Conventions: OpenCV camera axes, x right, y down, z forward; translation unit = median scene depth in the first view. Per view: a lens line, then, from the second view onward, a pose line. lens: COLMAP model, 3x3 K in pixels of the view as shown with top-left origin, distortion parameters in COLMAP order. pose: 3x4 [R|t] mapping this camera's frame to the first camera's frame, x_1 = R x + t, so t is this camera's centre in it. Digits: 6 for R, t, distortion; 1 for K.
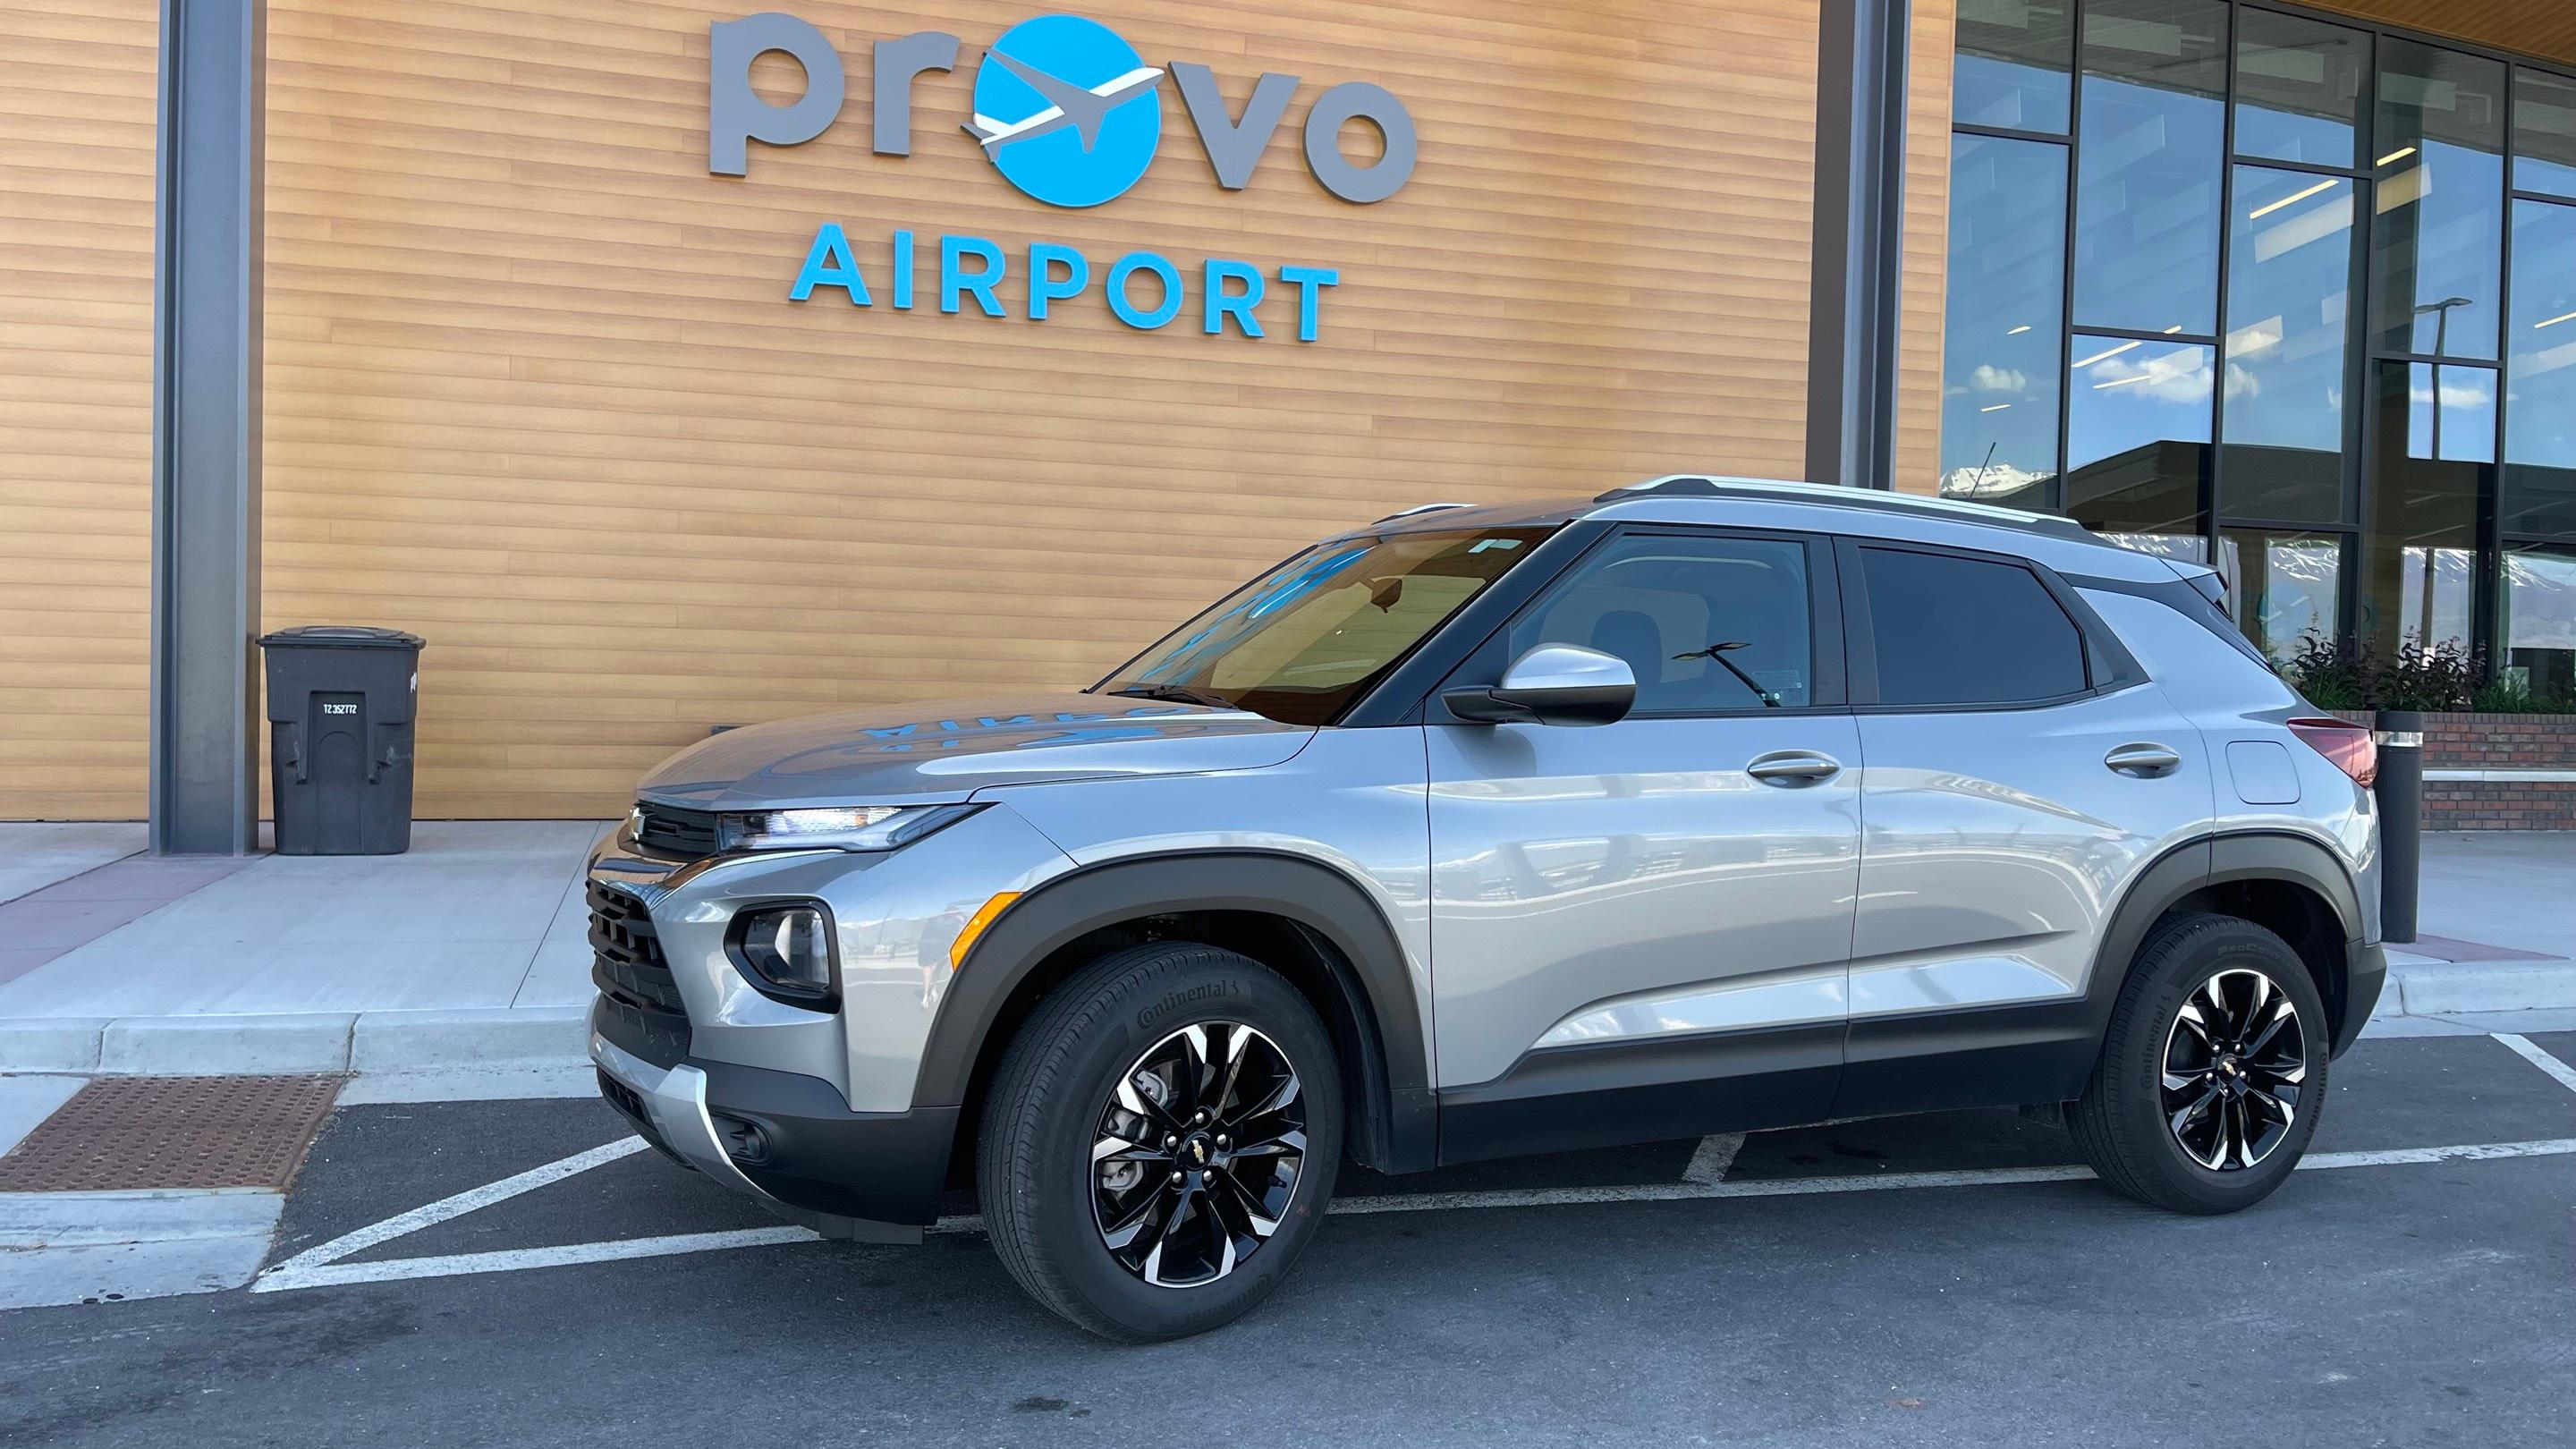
lens RADIAL K [[2287.8, 0, 1407.6], [0, 2287.8, 734.6], [0, 0, 1]] dist [0.020042, 0.003938]
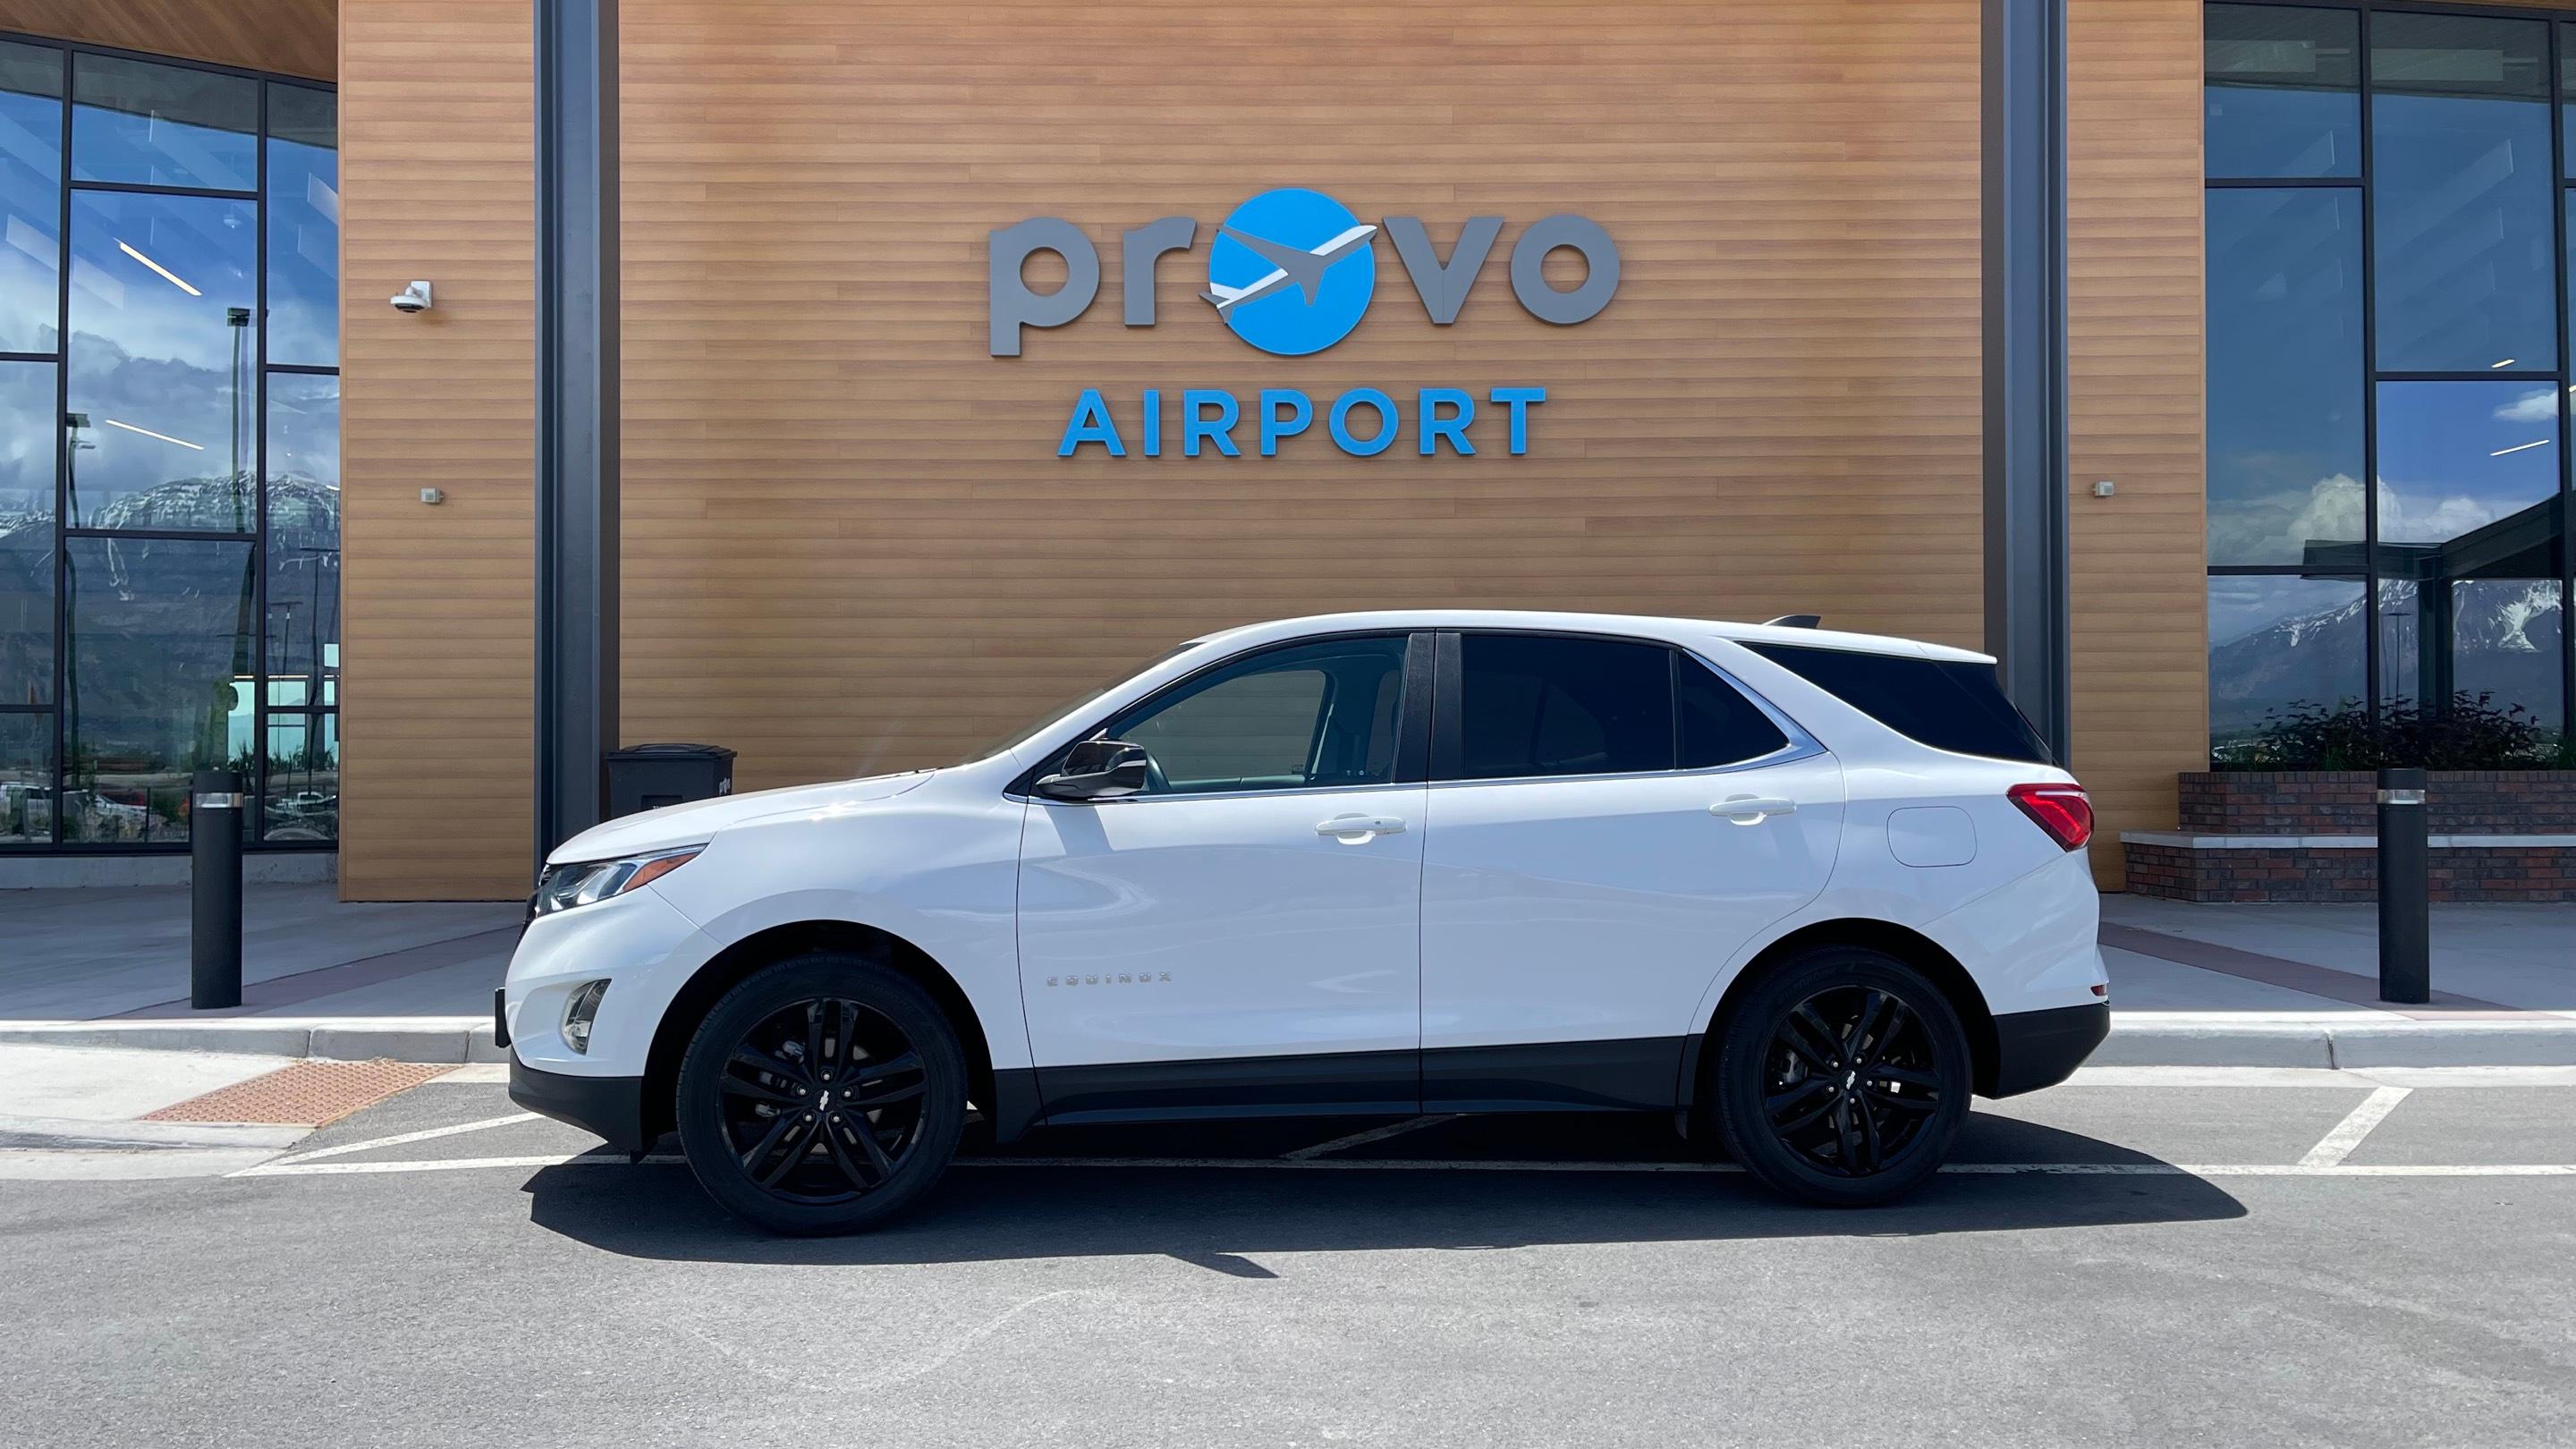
lens RADIAL K [[2018.3, 0, 1265.7], [0, 2018.3, 706.7], [0, 0, 1]] dist [0.048818, -0.086905]
pose [[0.937802, -0.036380, -0.345259, 0.178704], [0.017136, 0.998133, -0.058626, 0.002519], [0.346747, 0.049064, 0.936674, 0.065304]]
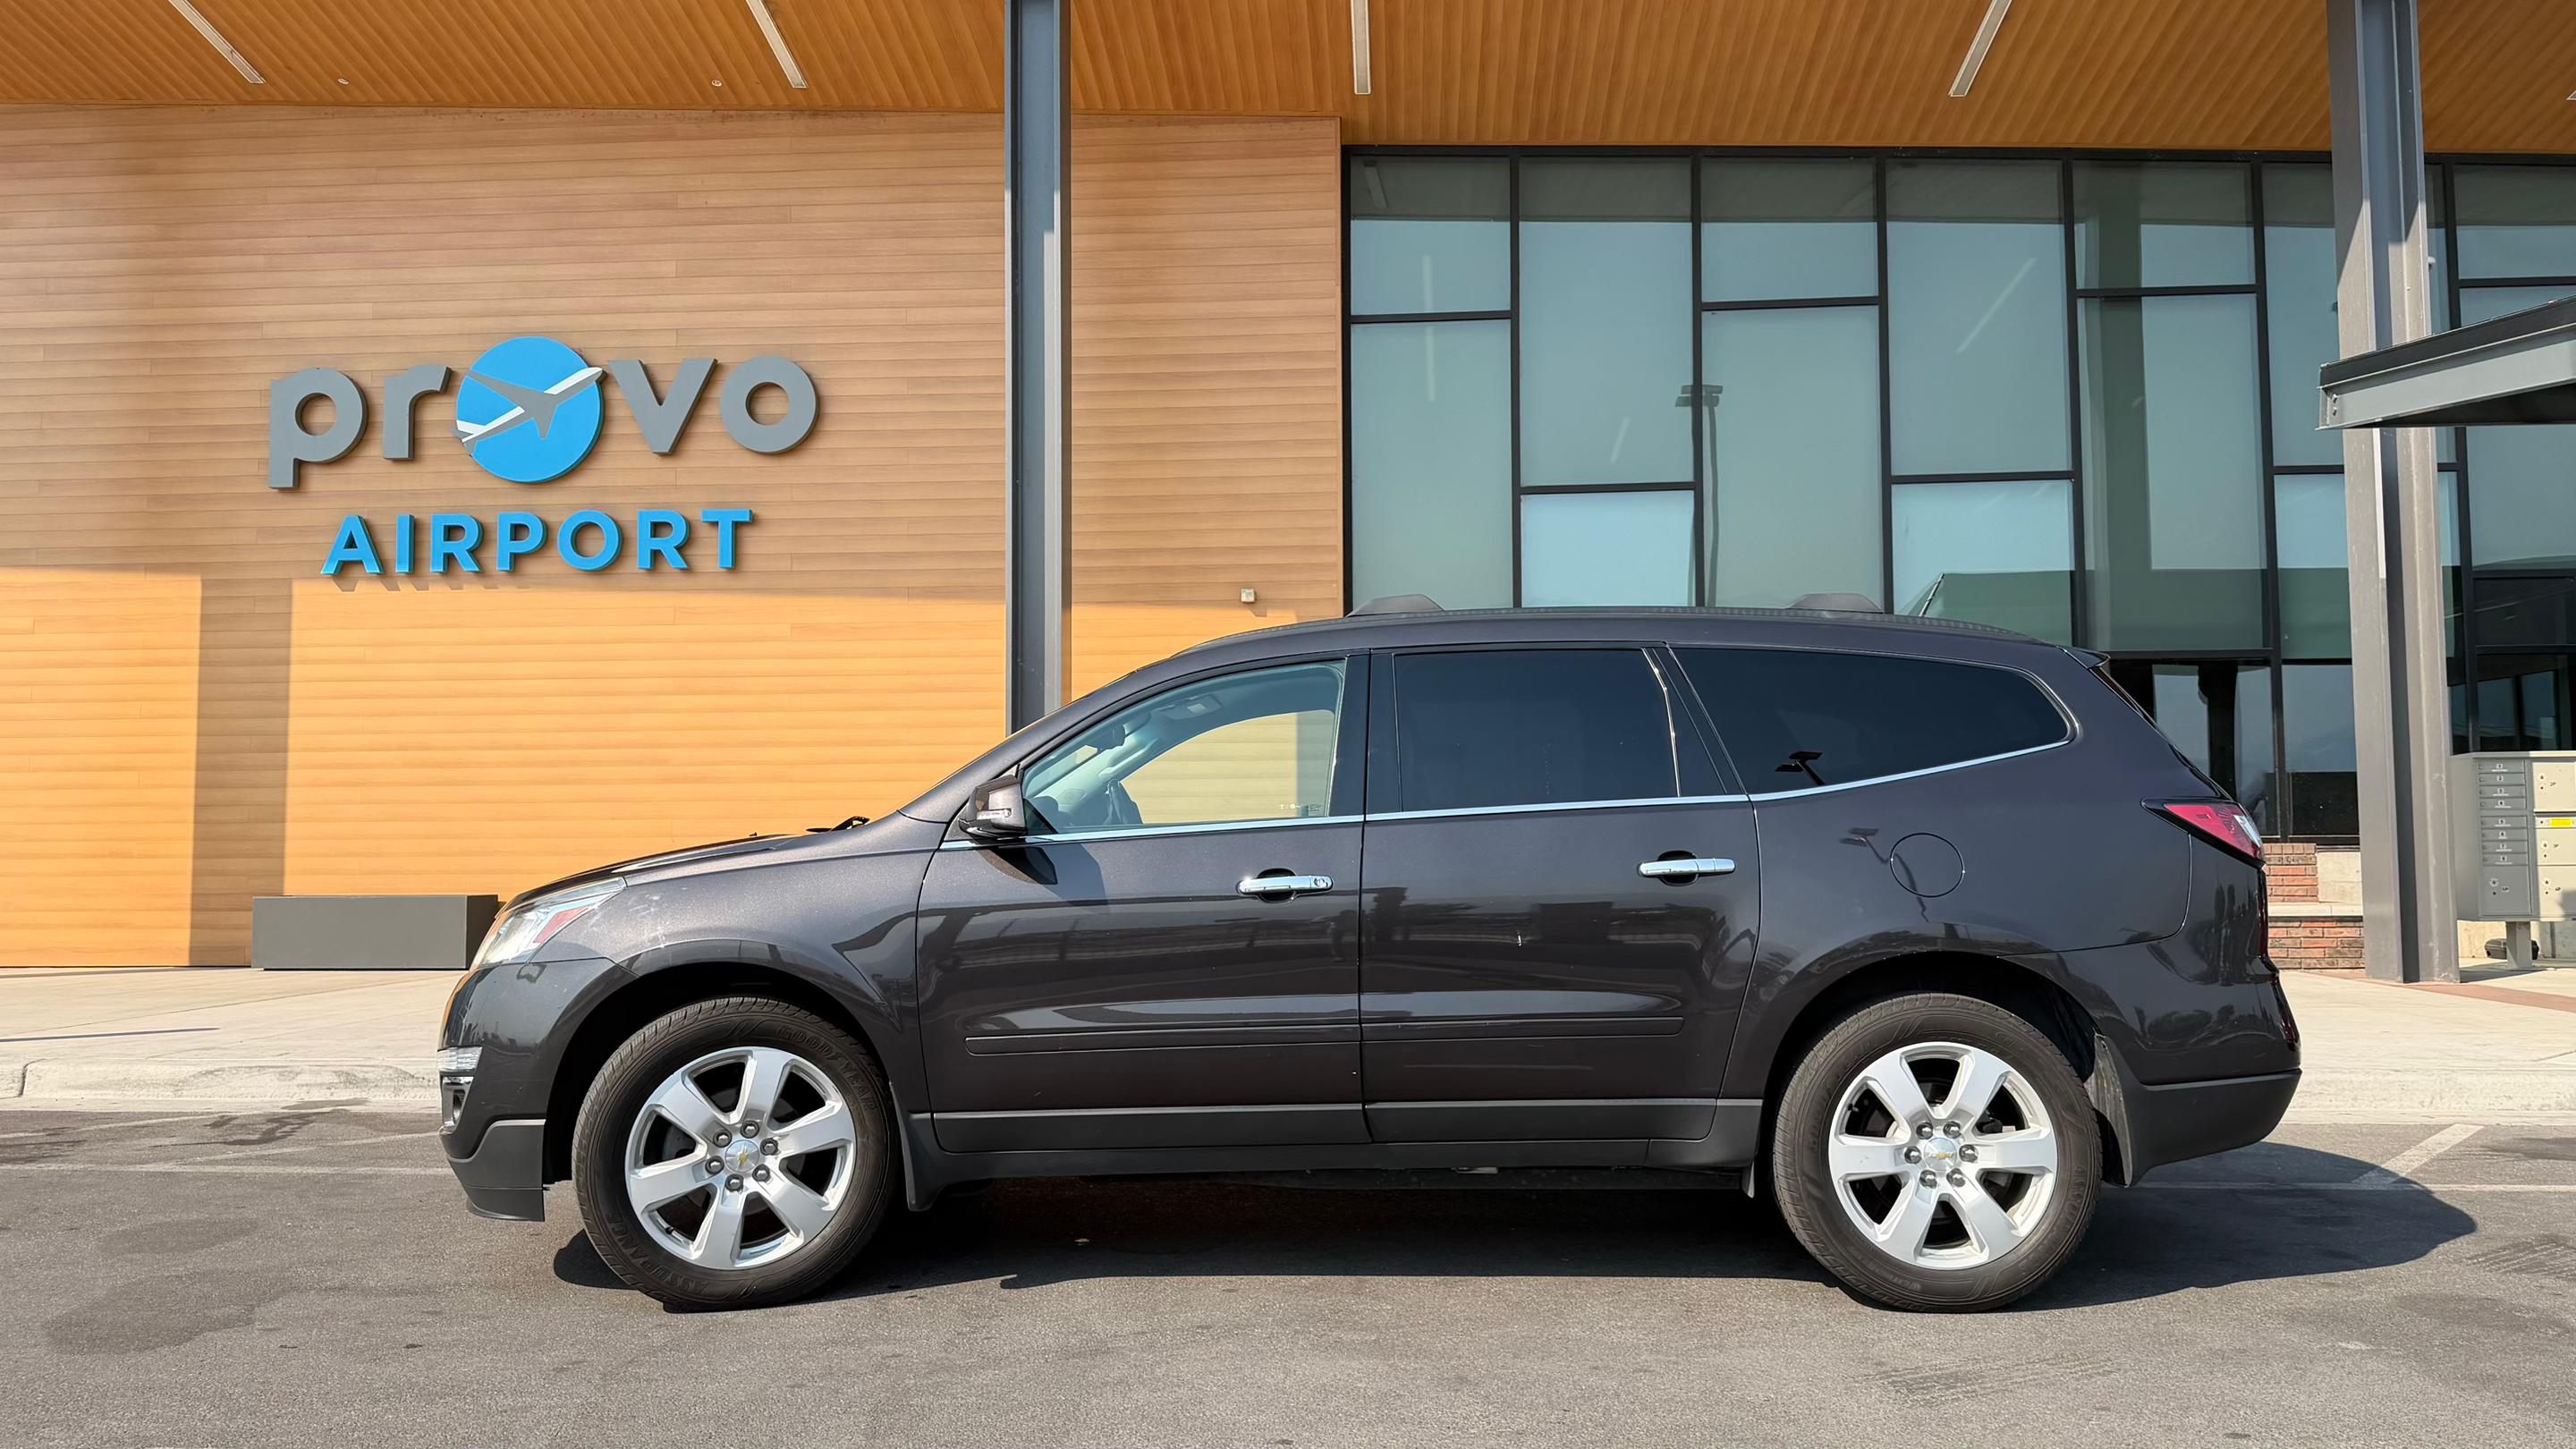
lens RADIAL K [[2018.3, 0, 1451.7], [0, 2018.3, 701.3], [0, 0, 1]] dist [0.048818, -0.086905]
pose [[0.912793, -0.058067, -0.404273, 0.775695], [0.018300, 0.994662, -0.101547, 0.016250], [0.408011, 0.085293, 0.908984, 0.188187]]
